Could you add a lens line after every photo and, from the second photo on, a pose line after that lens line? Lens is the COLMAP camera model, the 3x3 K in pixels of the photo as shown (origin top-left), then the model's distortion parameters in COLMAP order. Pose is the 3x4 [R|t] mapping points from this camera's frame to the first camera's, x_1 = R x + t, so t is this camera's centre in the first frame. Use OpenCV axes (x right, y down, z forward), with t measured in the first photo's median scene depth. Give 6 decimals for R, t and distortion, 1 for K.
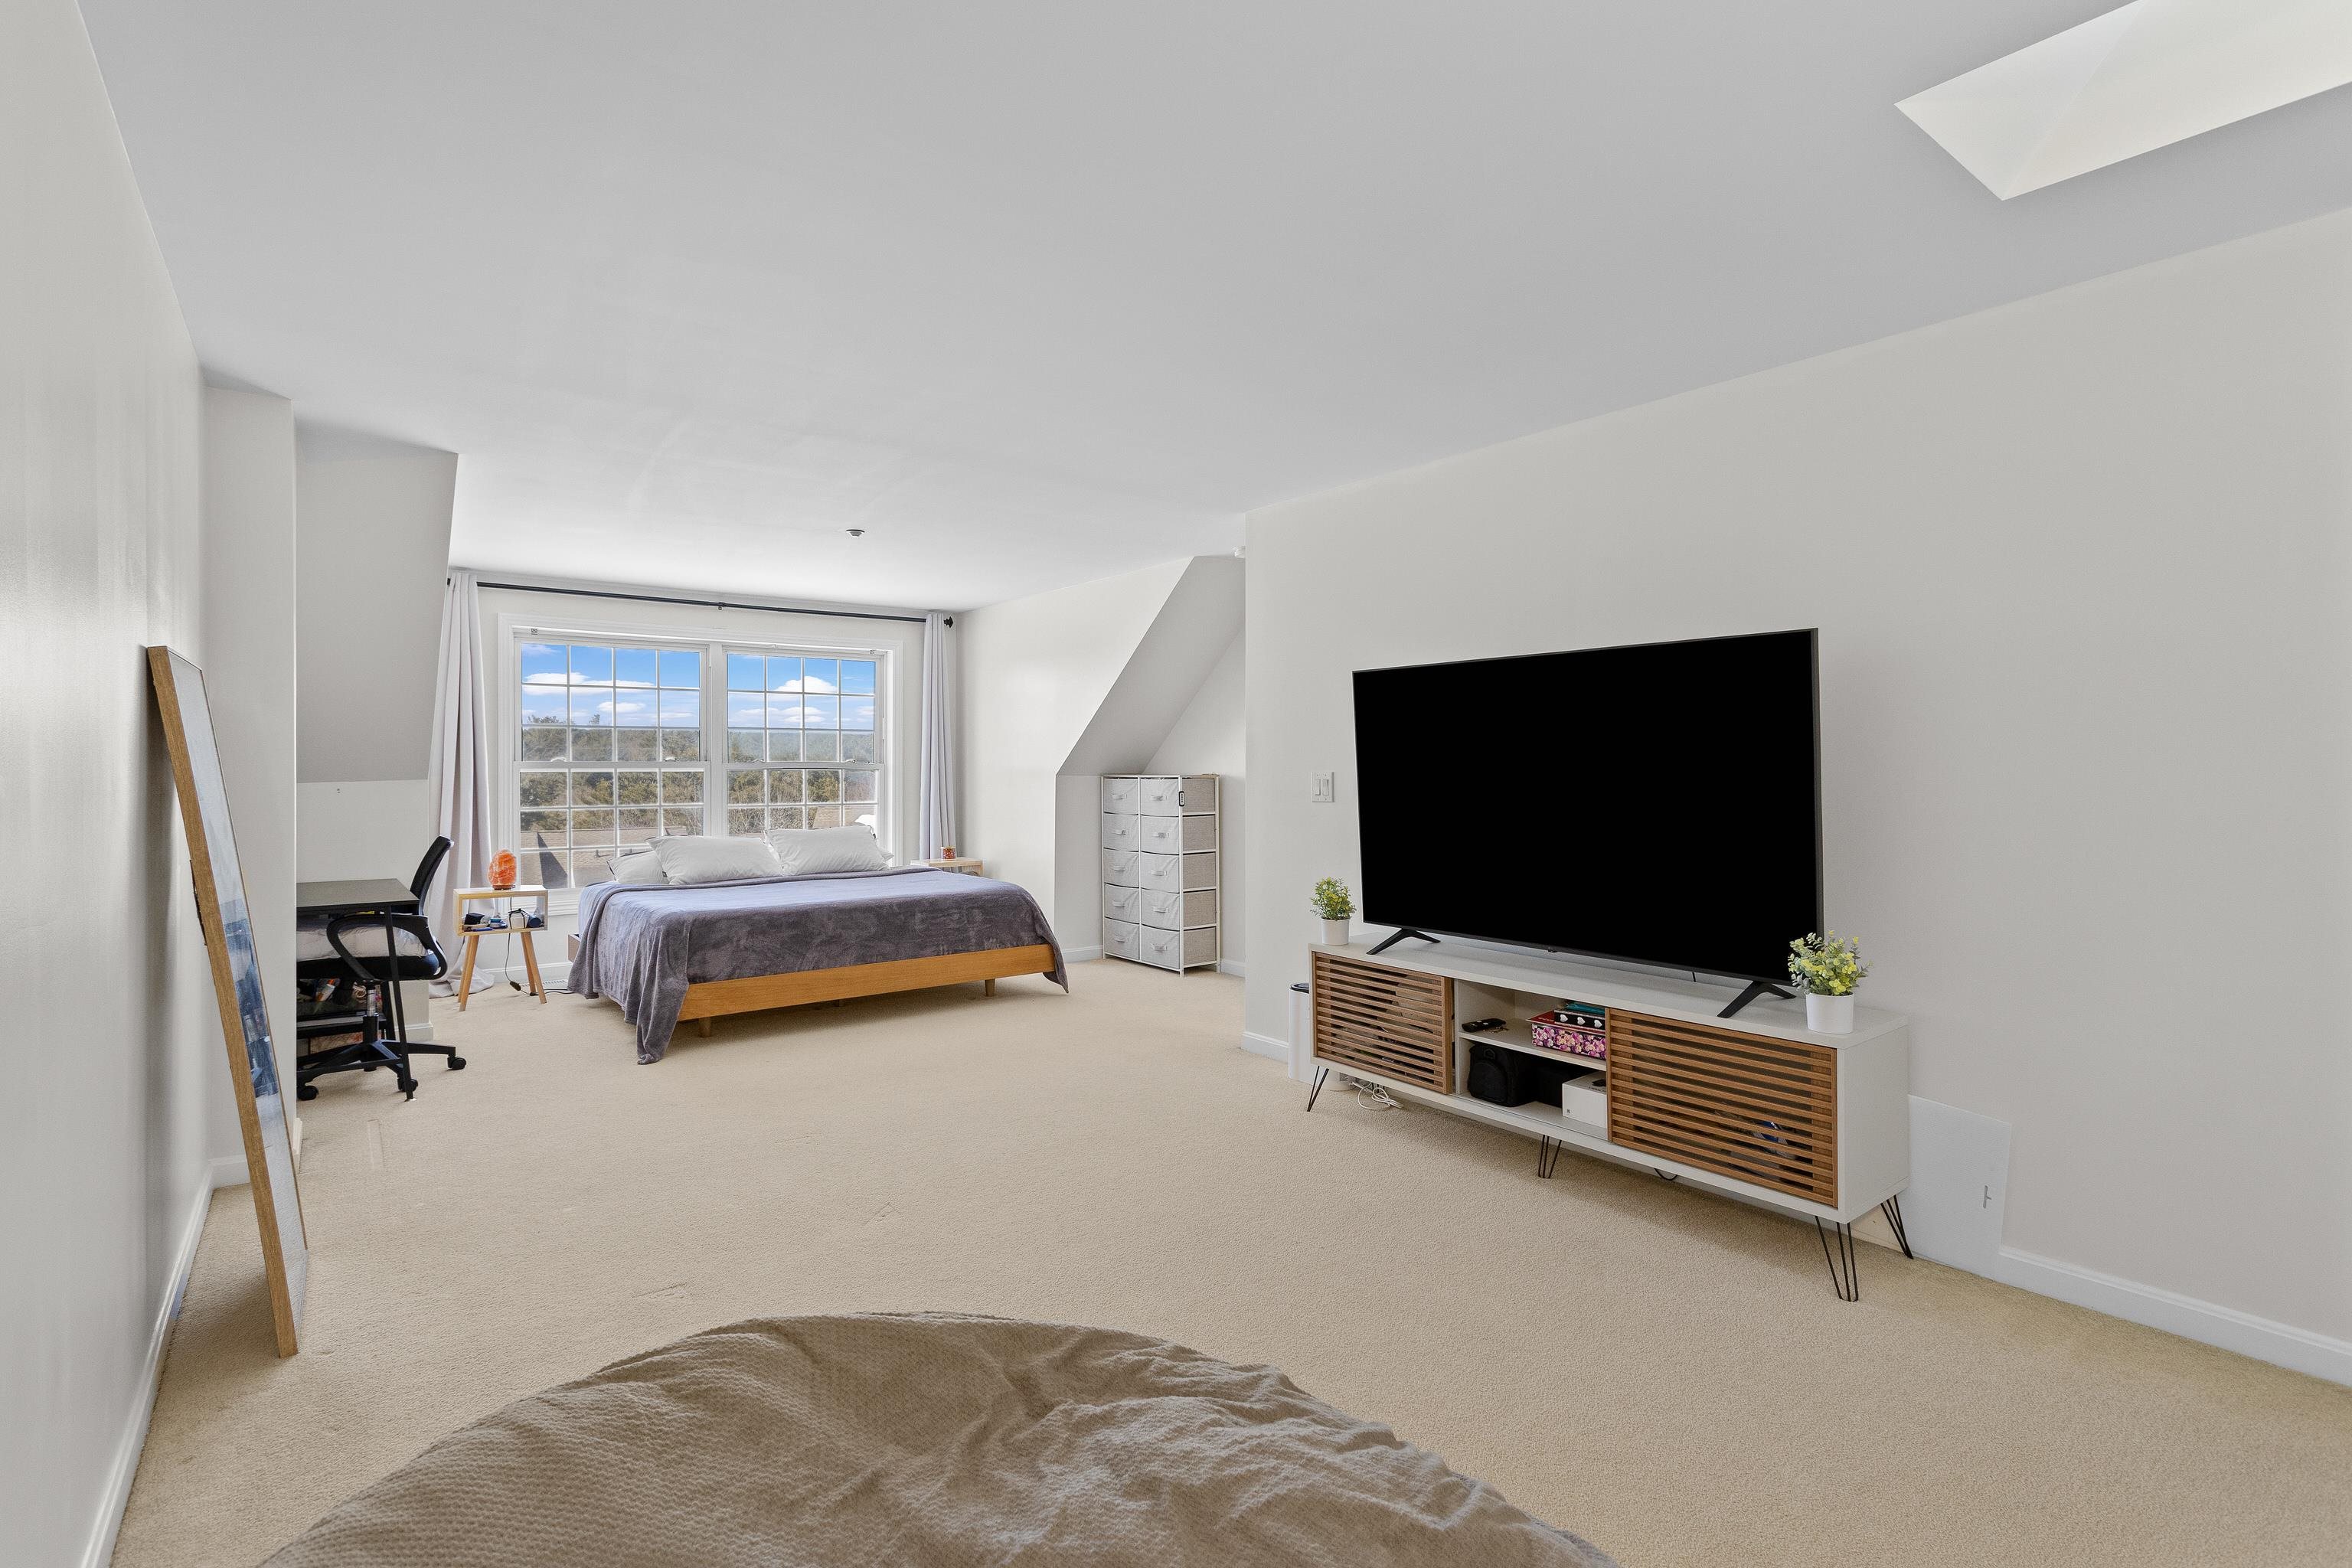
lens RADIAL K [[1130.4, 0, 1155.1], [0, 1130.4, 775.4], [0, 0, 1]] dist [0.002985, 0.001059]
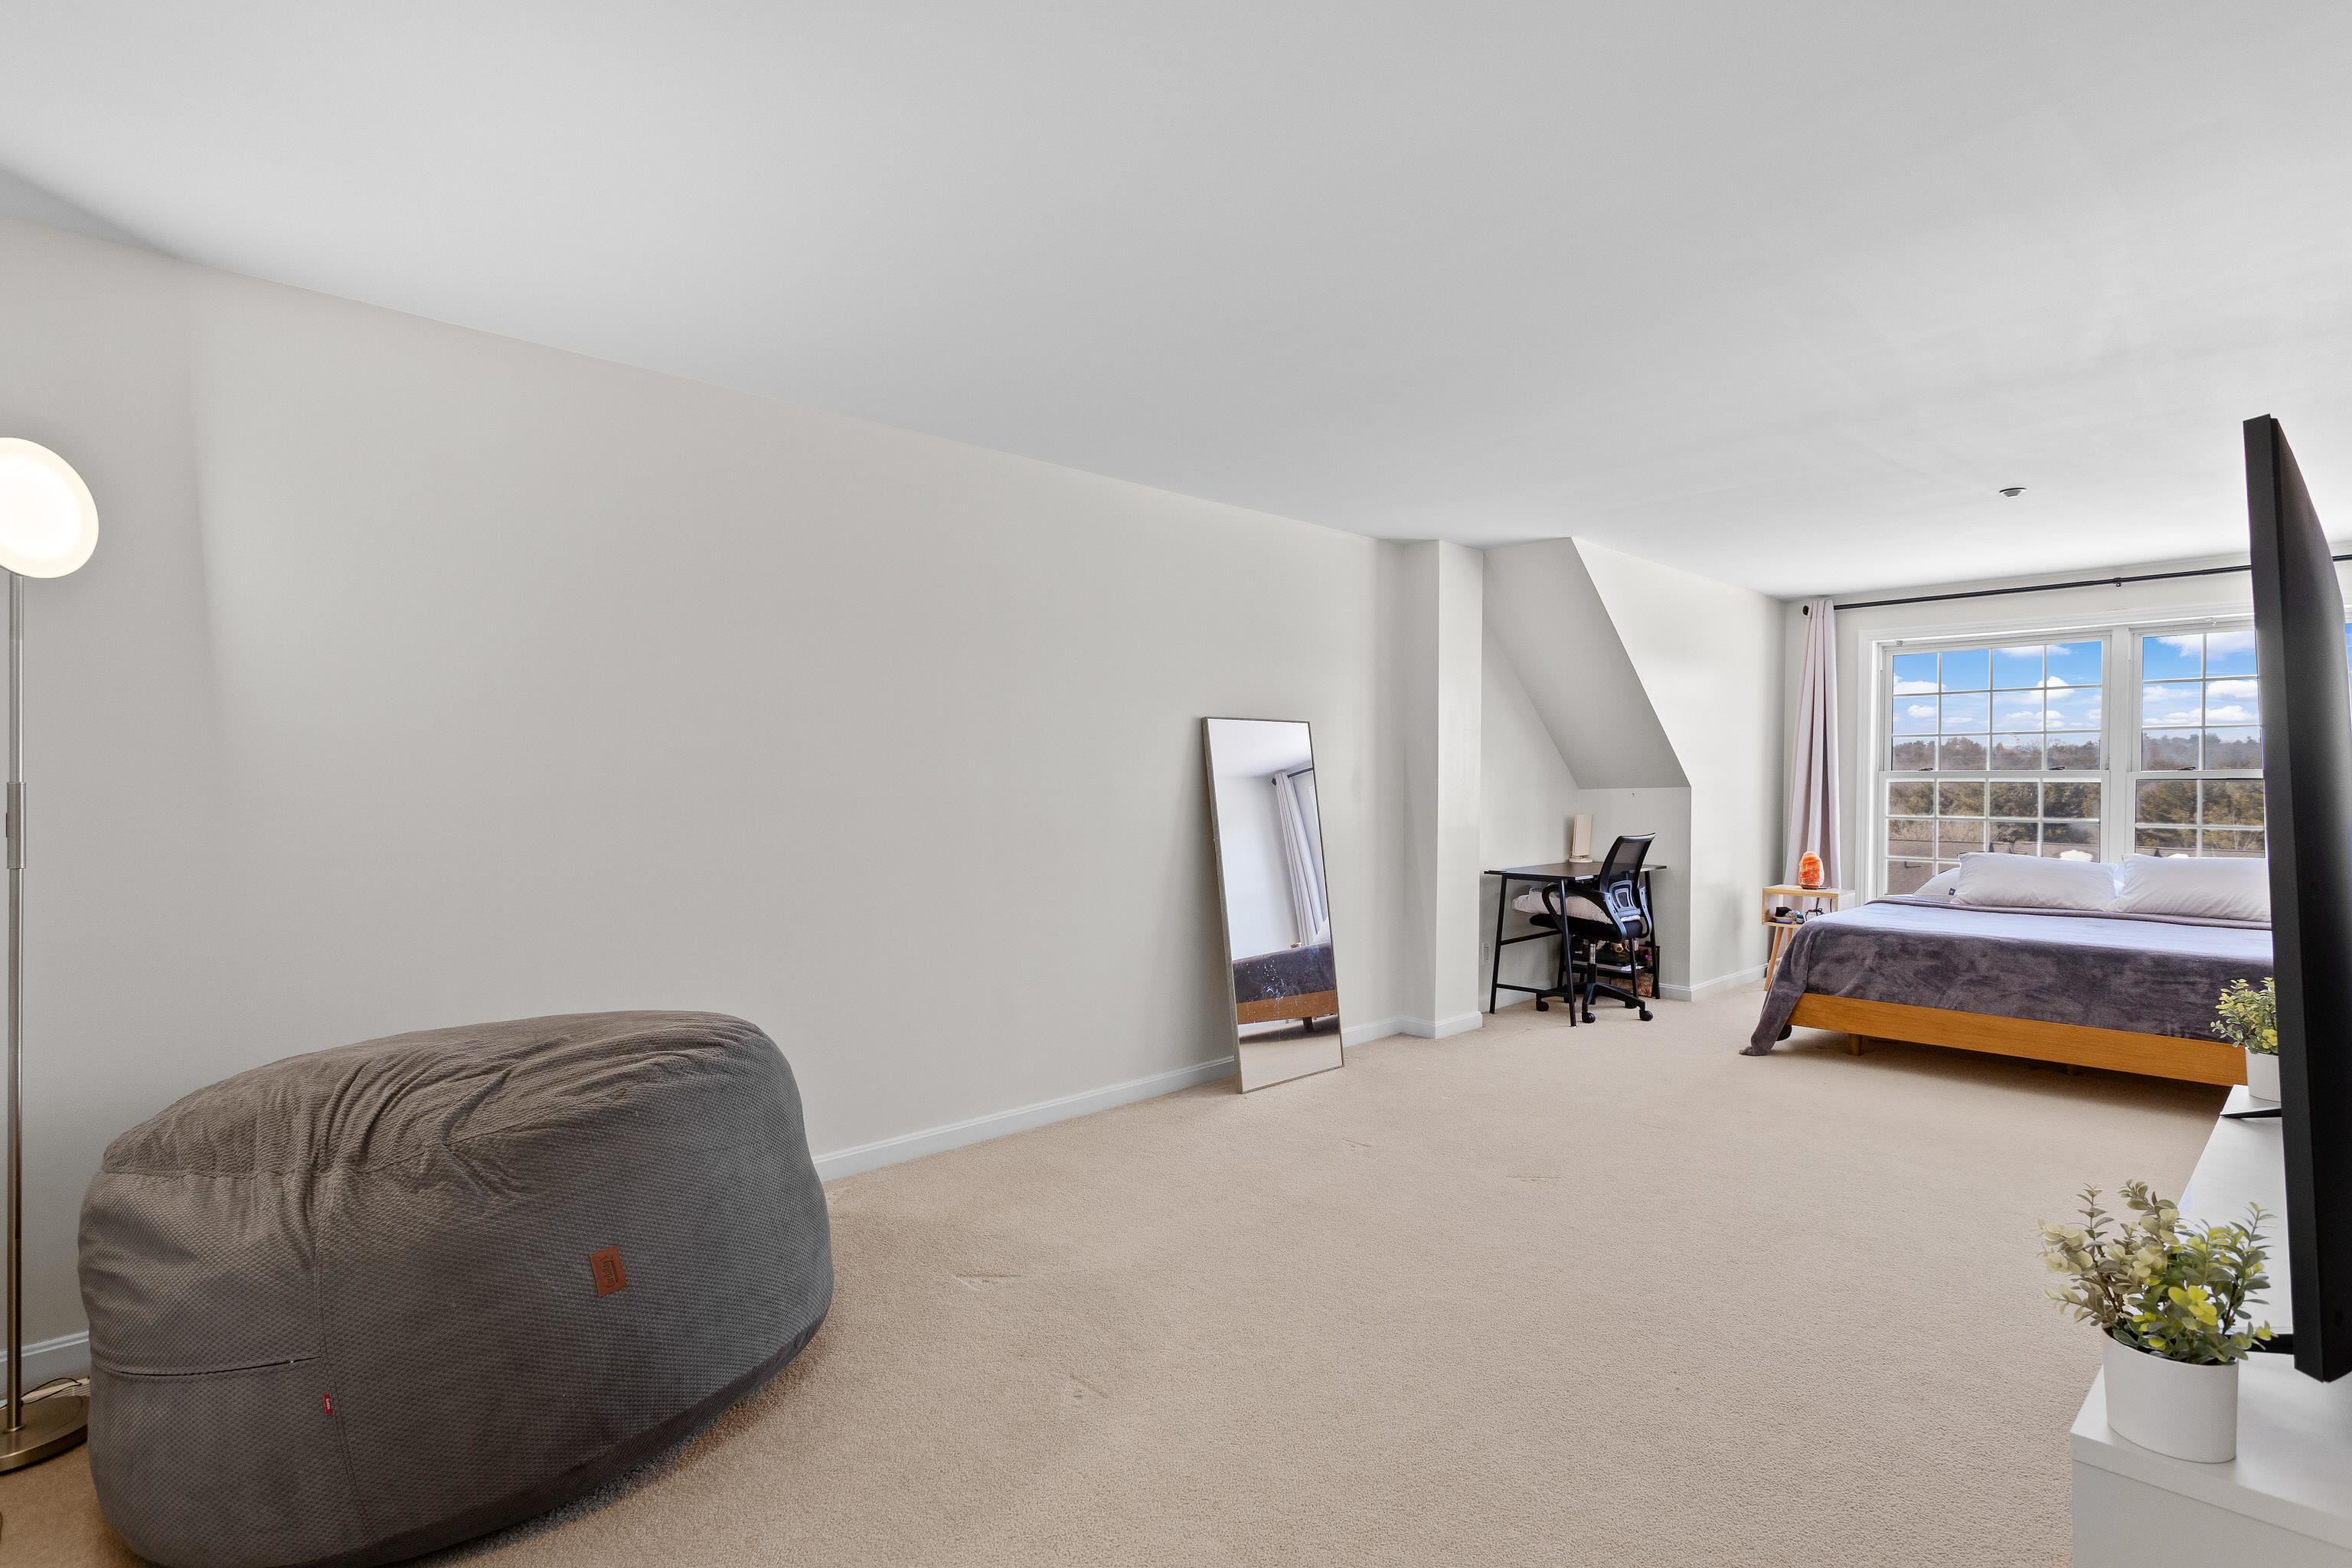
lens RADIAL K [[1145.5, 0, 1214.3], [0, 1145.5, 784.9], [0, 0, 1]] dist [0.001350, 0.000397]
pose [[0.140938, 0.006914, -0.989994, 0.427555], [-0.006722, 0.999959, 0.006026, -0.002347], [0.989996, 0.005805, 0.140978, 0.273566]]
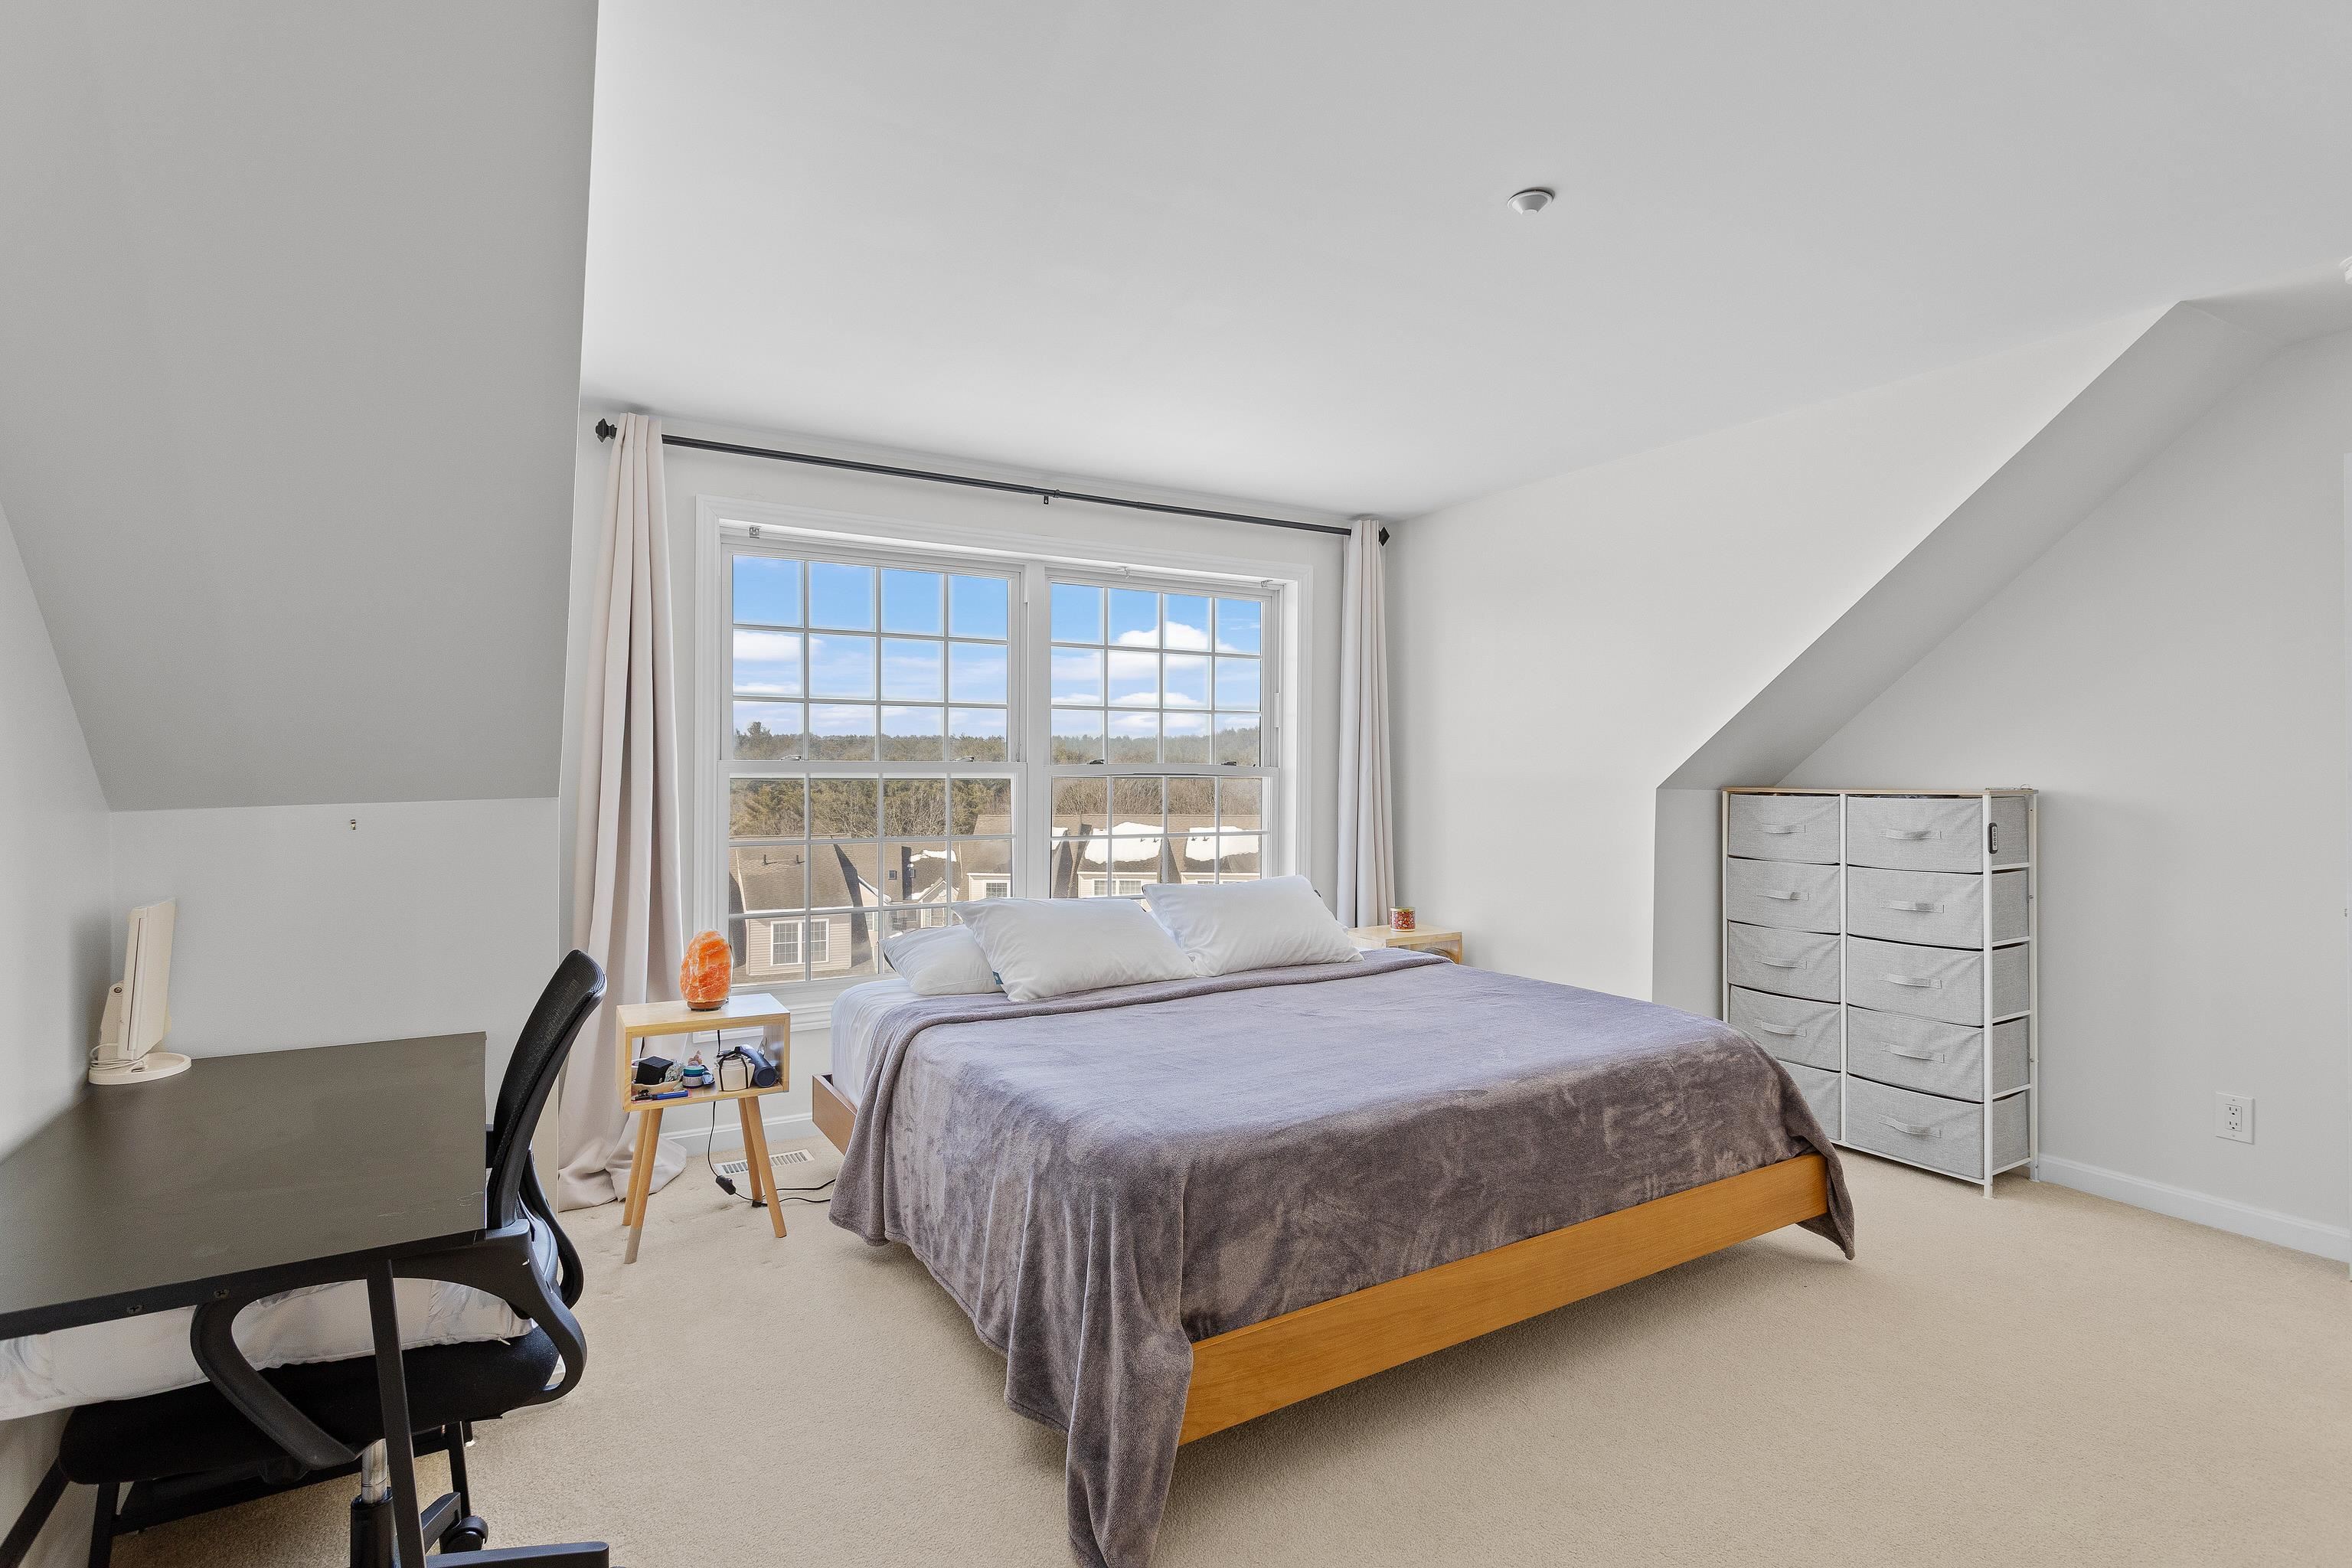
lens RADIAL K [[1130.4, 0, 1155.1], [0, 1130.4, 775.4], [0, 0, 1]] dist [0.002985, 0.001059]
pose [[0.992765, 0.003365, -0.120030, -0.309951], [-0.004109, 0.999974, -0.005953, -0.002848], [0.120006, 0.006403, 0.992752, 0.509153]]
